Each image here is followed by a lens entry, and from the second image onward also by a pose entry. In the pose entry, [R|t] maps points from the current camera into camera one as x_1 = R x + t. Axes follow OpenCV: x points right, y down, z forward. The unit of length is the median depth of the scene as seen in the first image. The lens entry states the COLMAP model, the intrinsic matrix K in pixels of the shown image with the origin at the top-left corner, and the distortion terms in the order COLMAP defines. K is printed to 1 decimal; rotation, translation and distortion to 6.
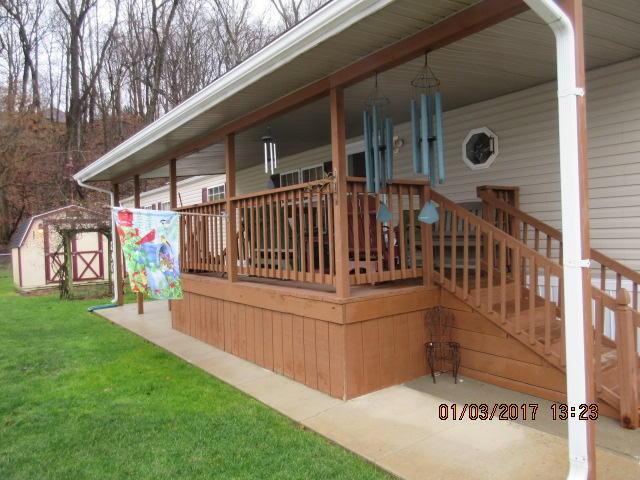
lens RADIAL K [[469.3, 0, 320.0], [0, 469.3, 240.0], [0, 0, 1]] dist [-0.020051, 0.004904]
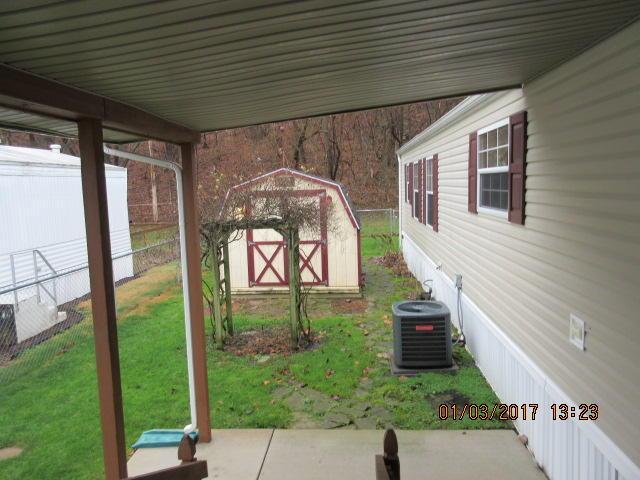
lens RADIAL K [[469.3, 0, 320.0], [0, 469.3, 240.0], [0, 0, 1]] dist [-0.020051, 0.004904]
pose [[0.758213, 0.091046, -0.645619, -0.082671], [-0.002921, 0.990667, 0.136274, -0.076839], [0.652001, -0.101439, 0.751402, 0.636435]]
